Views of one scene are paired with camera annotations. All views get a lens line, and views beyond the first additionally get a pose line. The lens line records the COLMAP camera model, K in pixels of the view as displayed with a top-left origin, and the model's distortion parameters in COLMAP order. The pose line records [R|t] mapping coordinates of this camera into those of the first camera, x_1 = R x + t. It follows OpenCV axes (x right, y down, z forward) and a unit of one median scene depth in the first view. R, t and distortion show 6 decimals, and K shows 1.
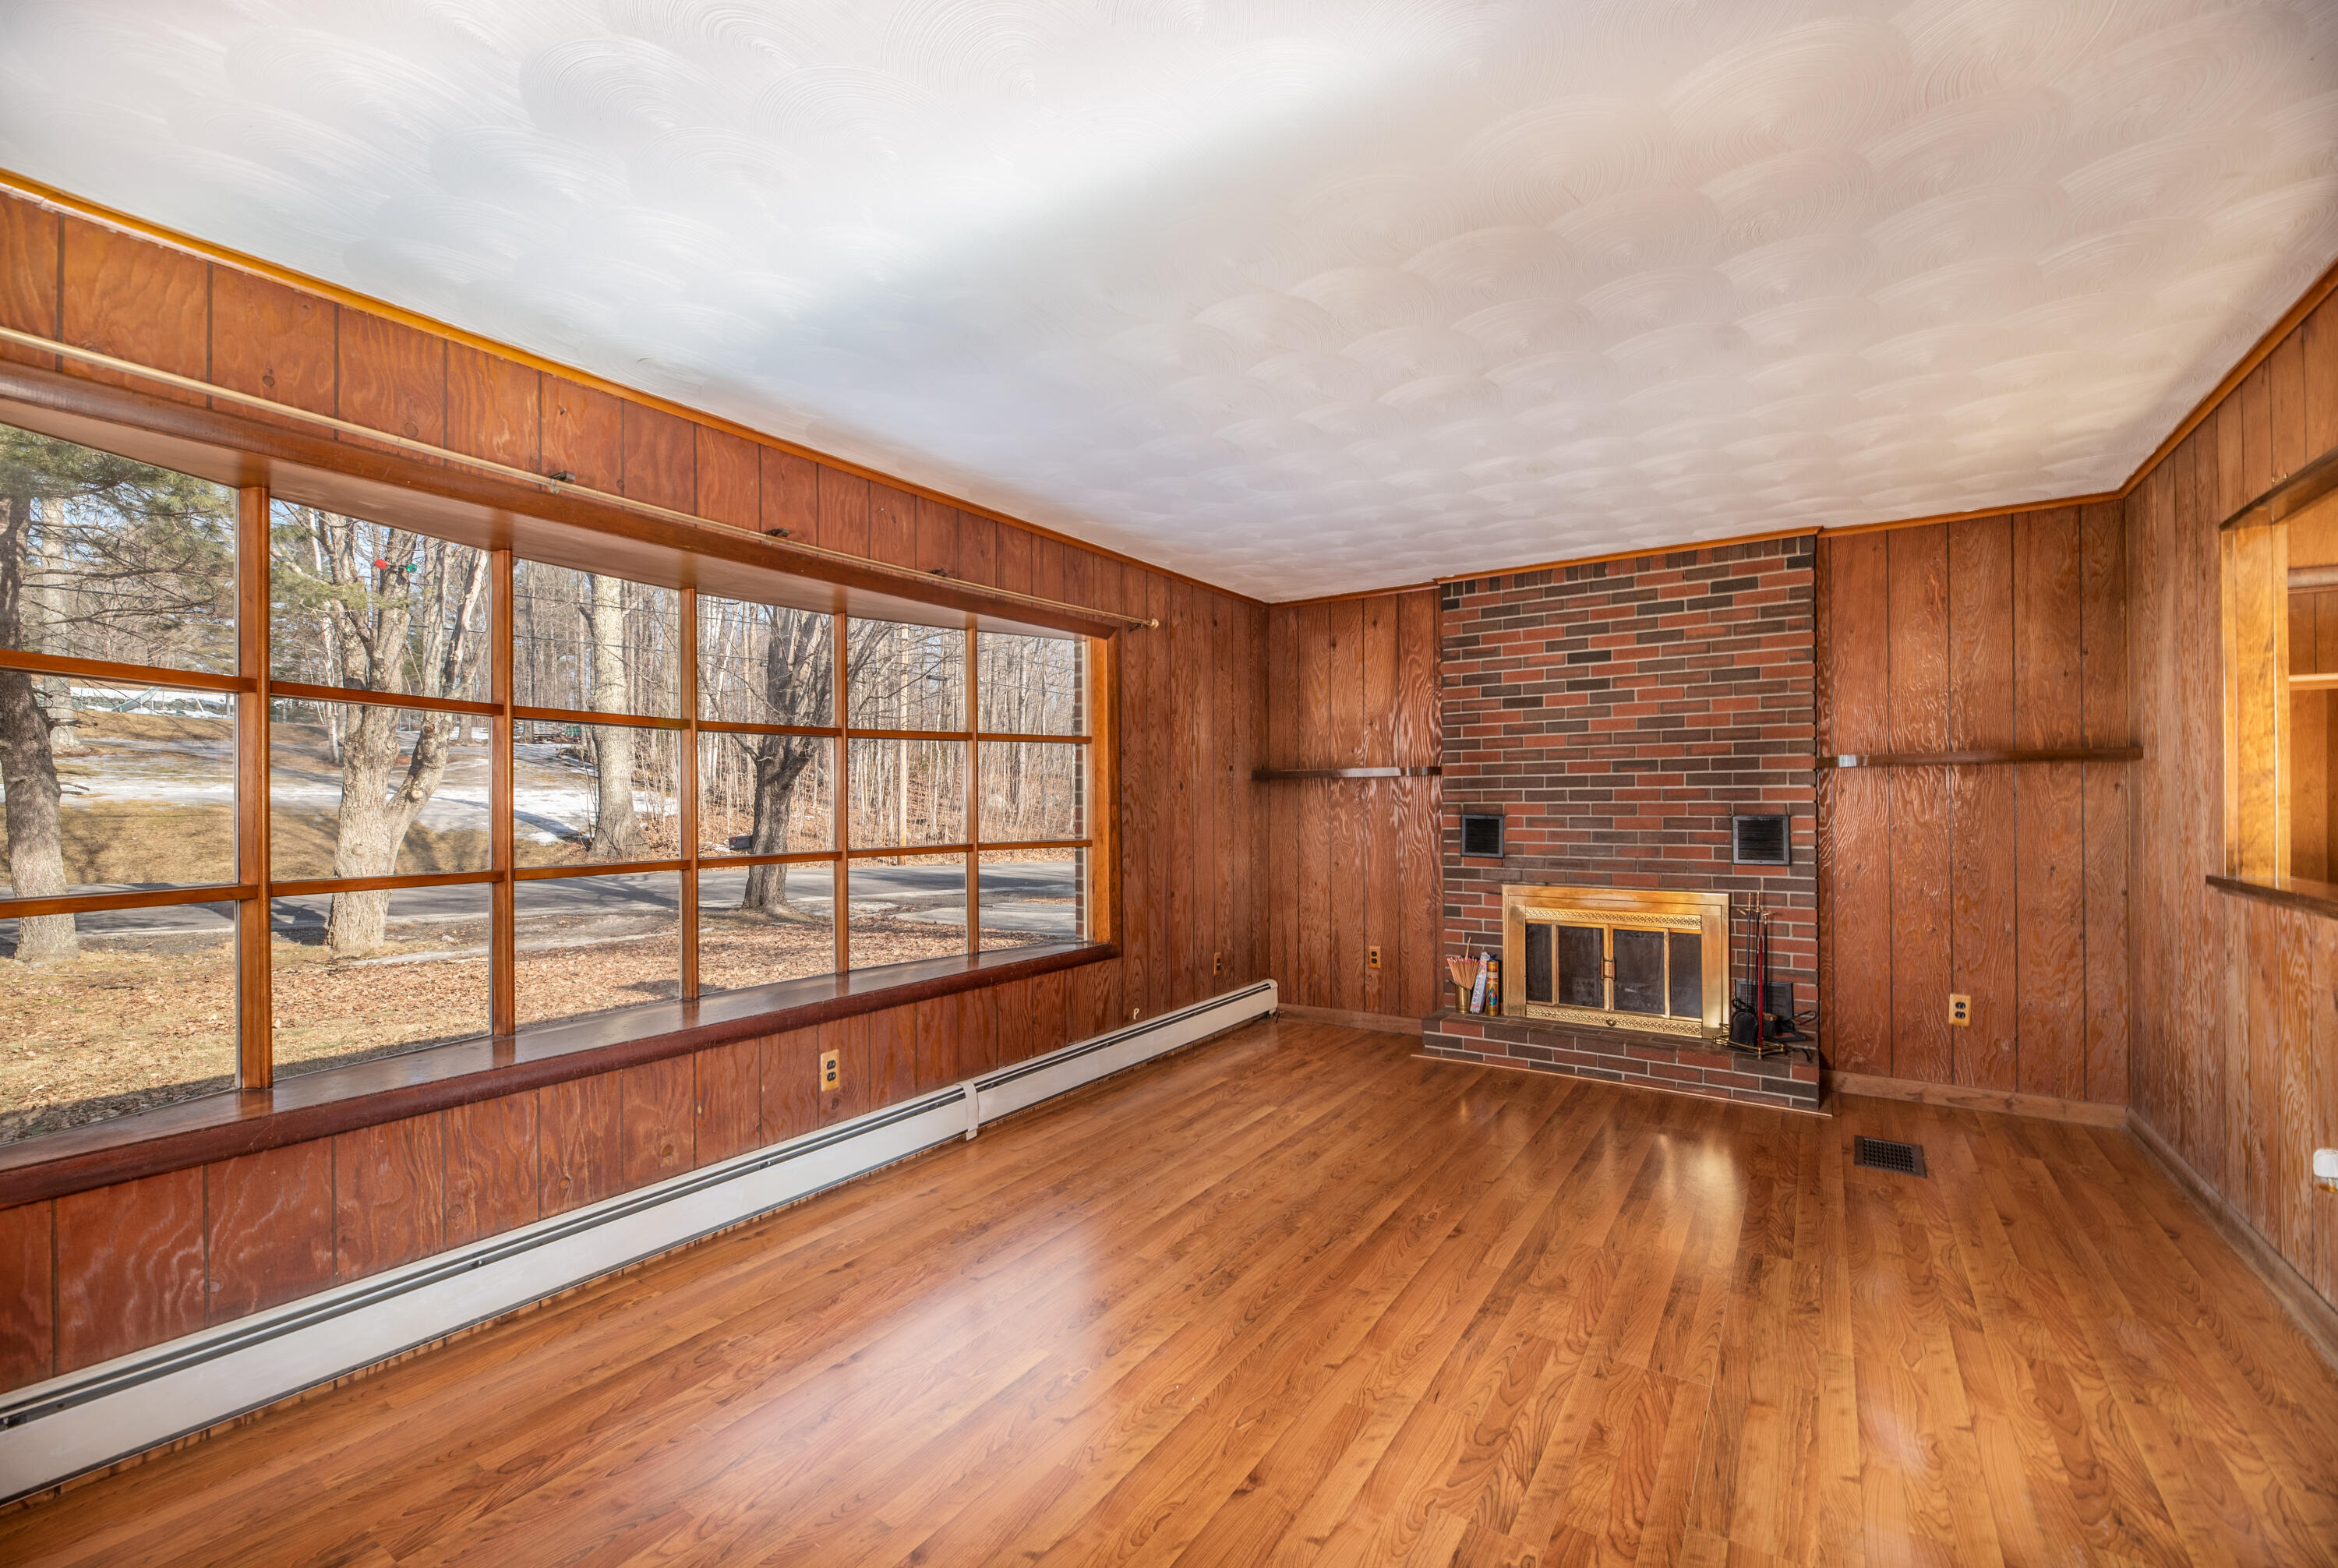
lens RADIAL K [[959.7, 0, 1187.0], [0, 959.7, 798.2], [0, 0, 1]] dist [-0.003013, -0.001659]
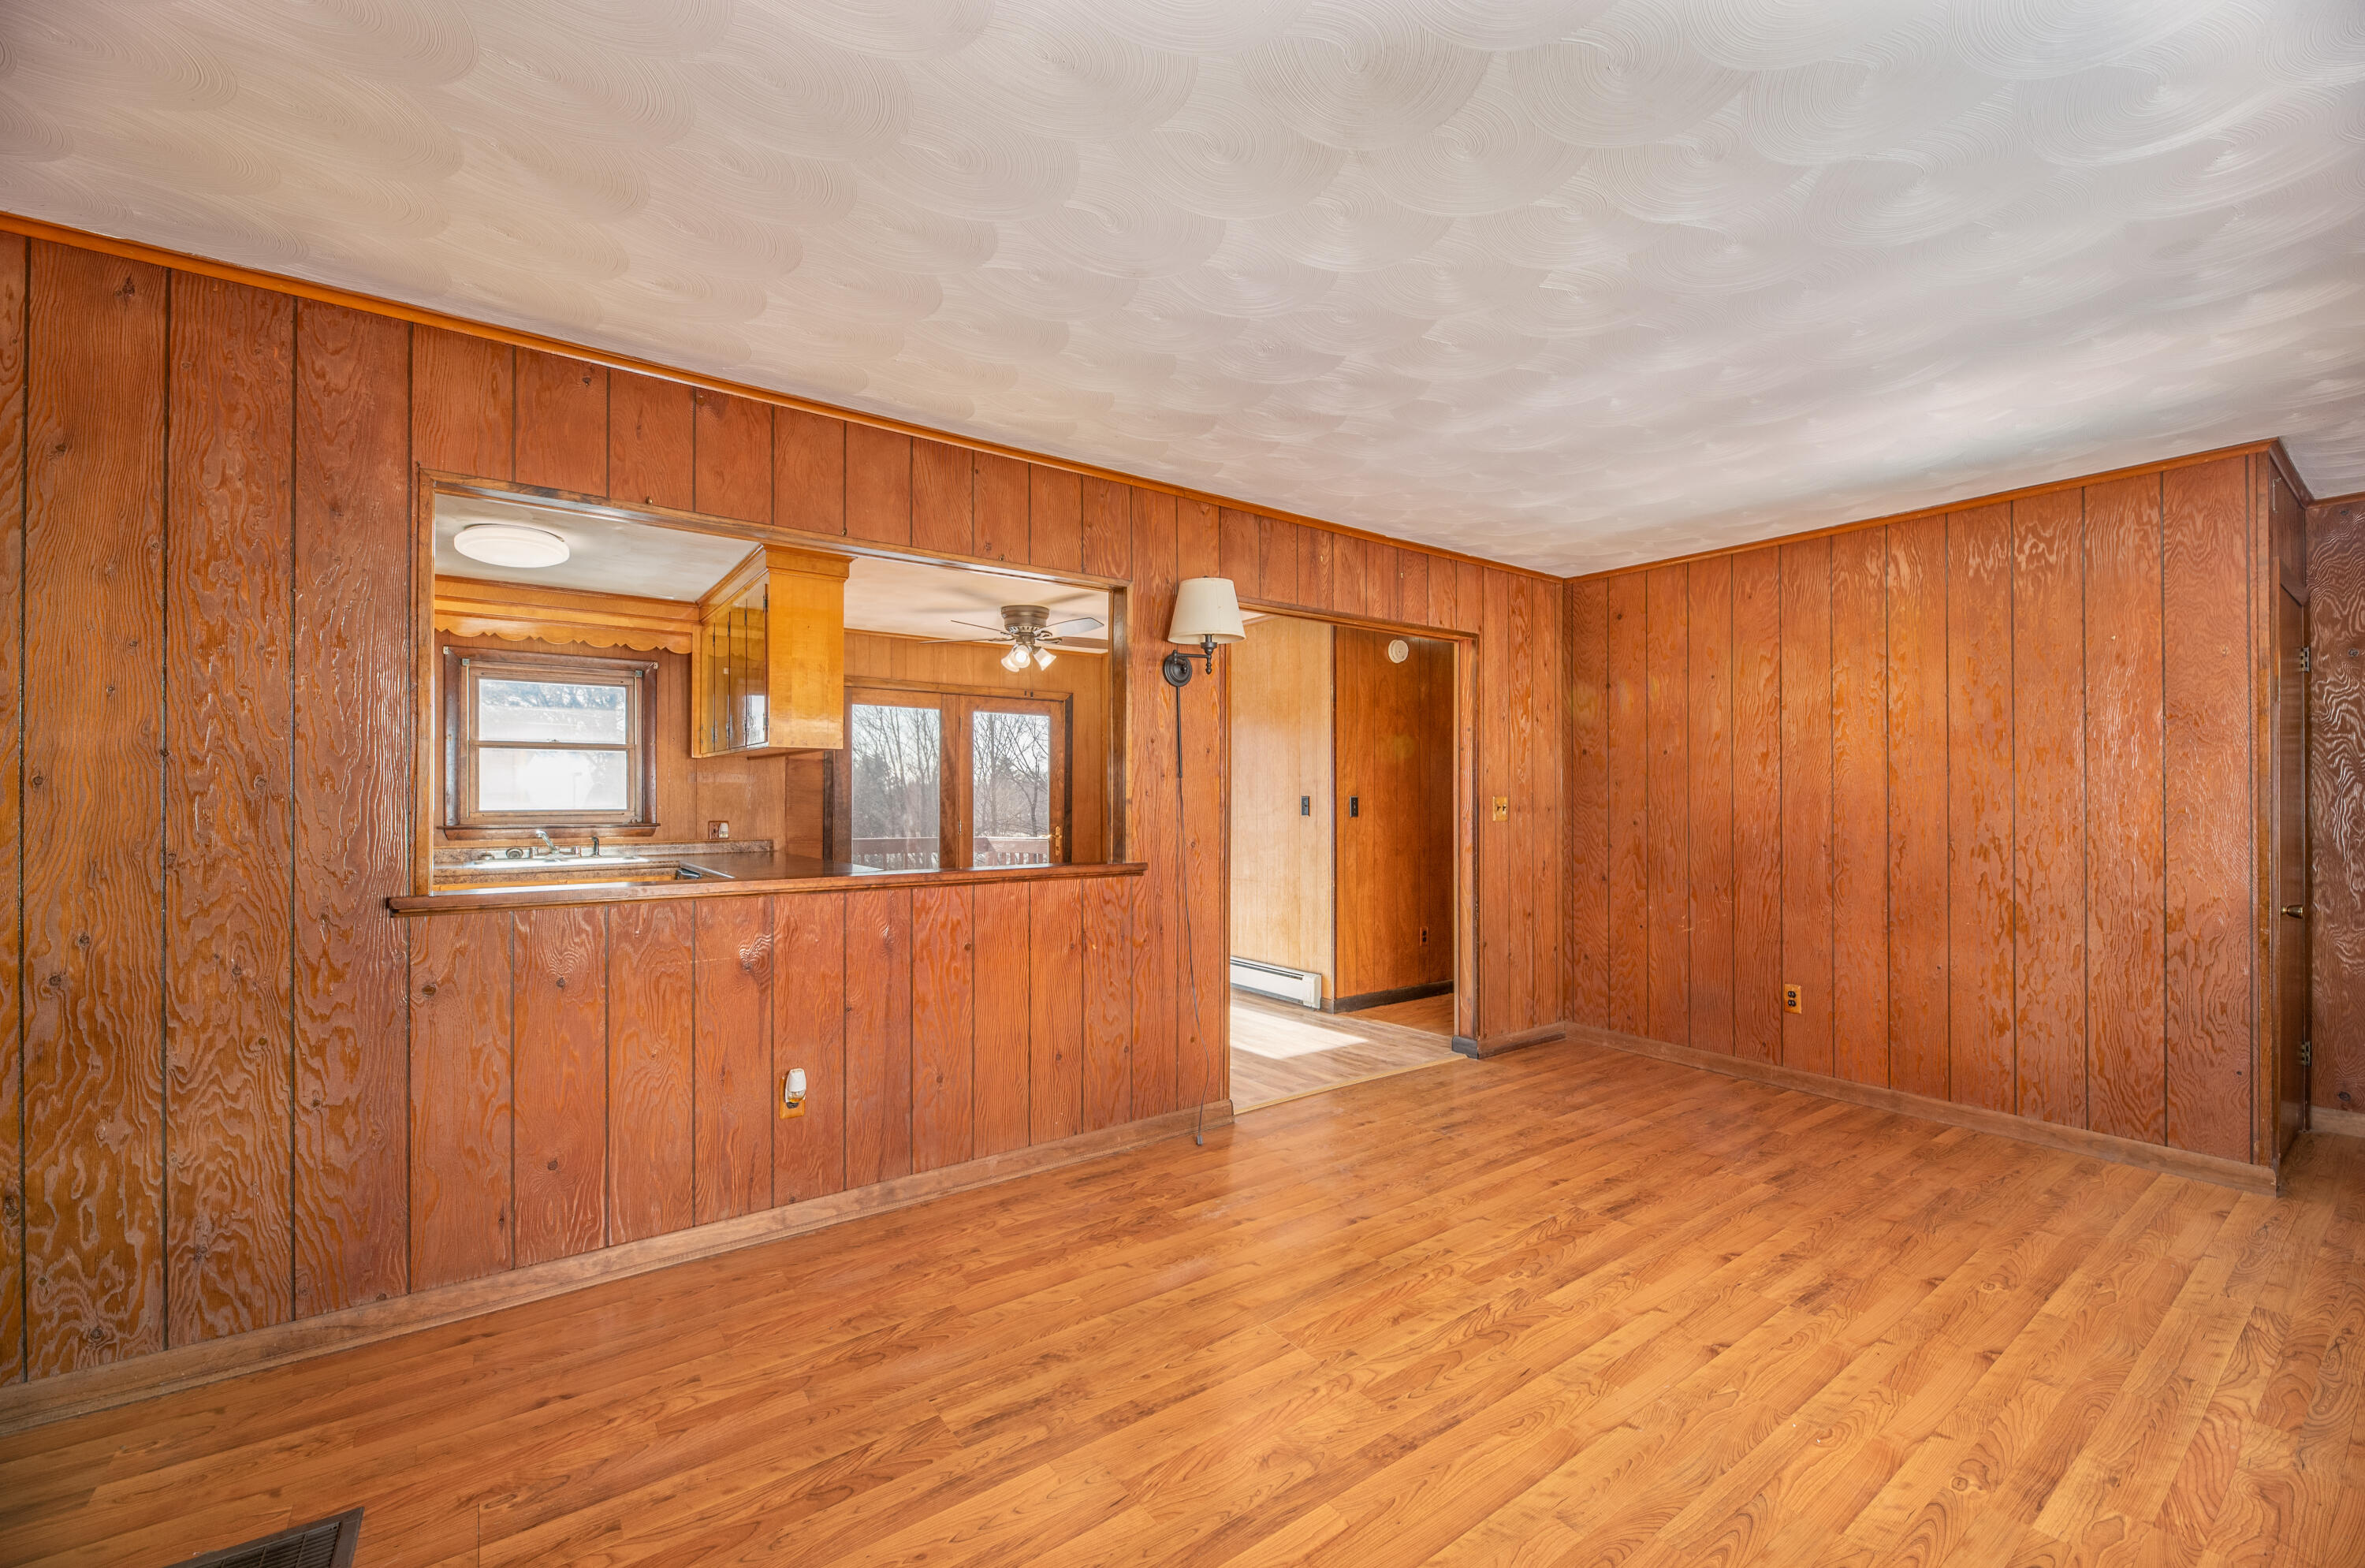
lens RADIAL K [[961.9, 0, 1203.4], [0, 961.9, 791.3], [0, 0, 1]] dist [-0.005340, -0.000339]
pose [[-0.940741, 0.009005, 0.339007, 0.116724], [0.004194, 0.999880, -0.014923, 0.005127], [-0.339100, -0.012617, -0.940666, 1.064819]]
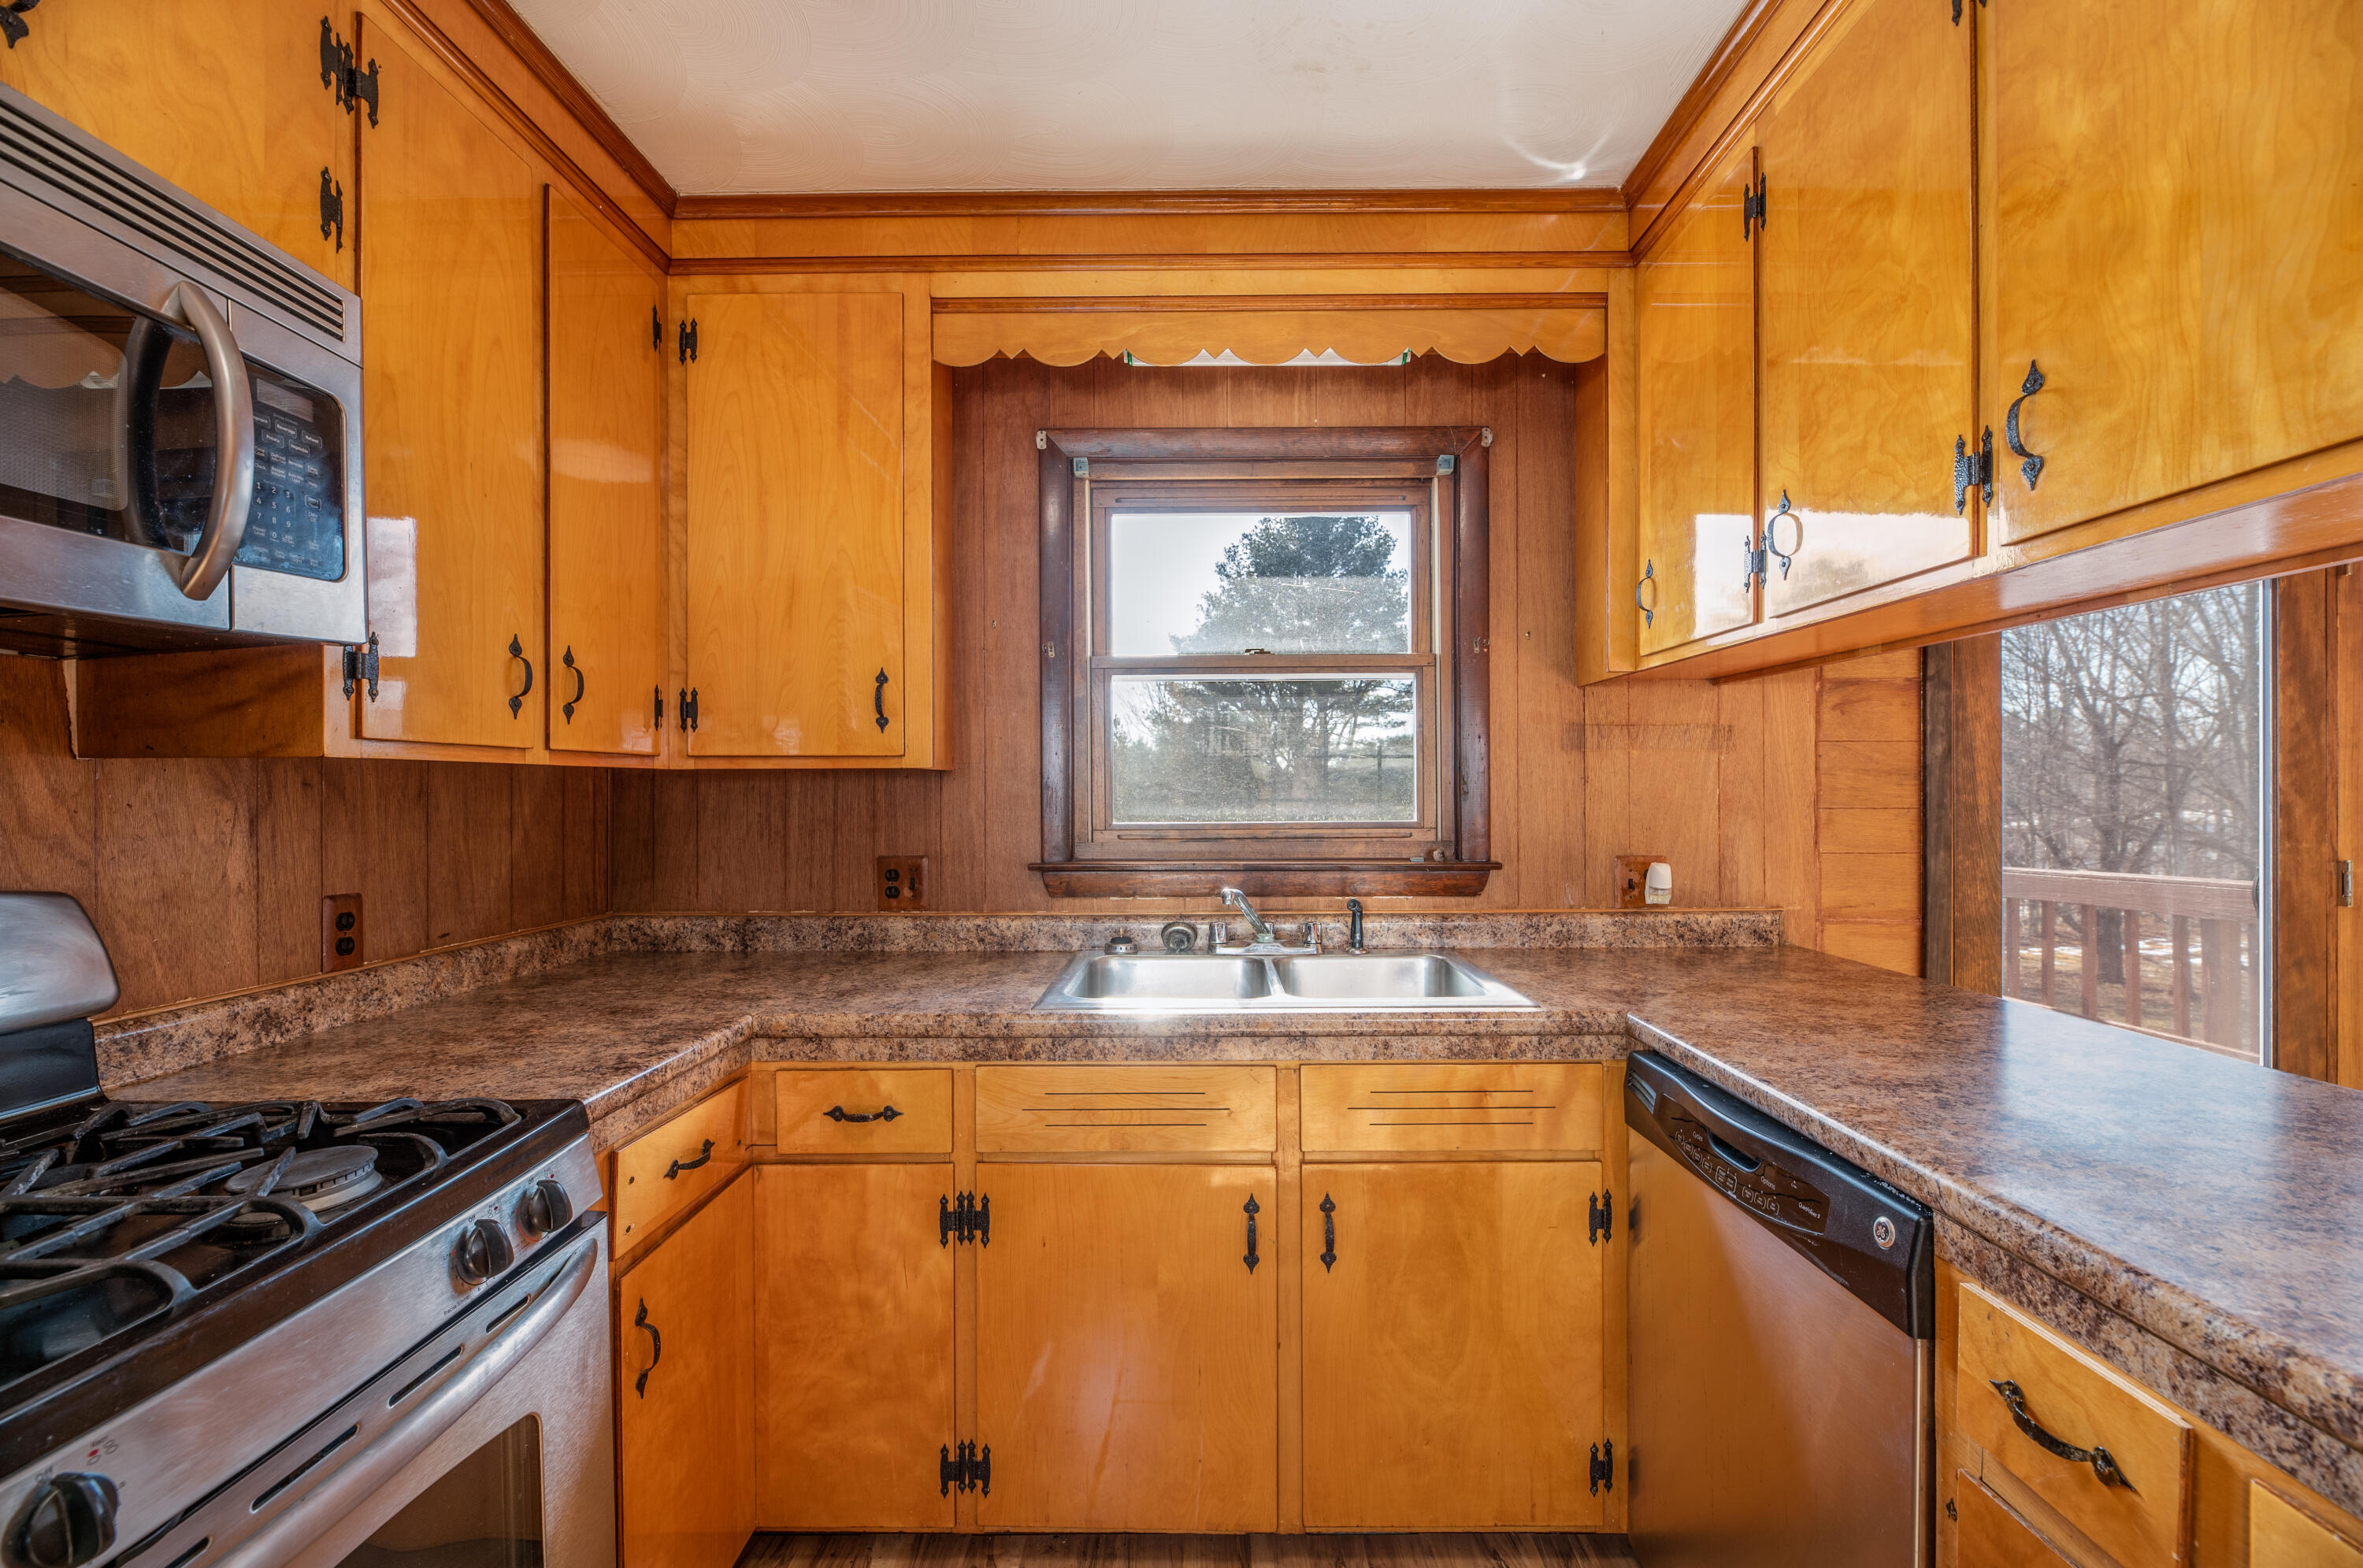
lens RADIAL K [[961.0, 0, 1209.0], [0, 961.0, 791.4], [0, 0, 1]] dist [-0.005340, -0.000339]
pose [[-0.544111, 0.008983, 0.838965, 1.023467], [0.002318, 0.999955, -0.009203, -0.006328], [-0.839010, -0.003063, -0.544108, 0.404087]]
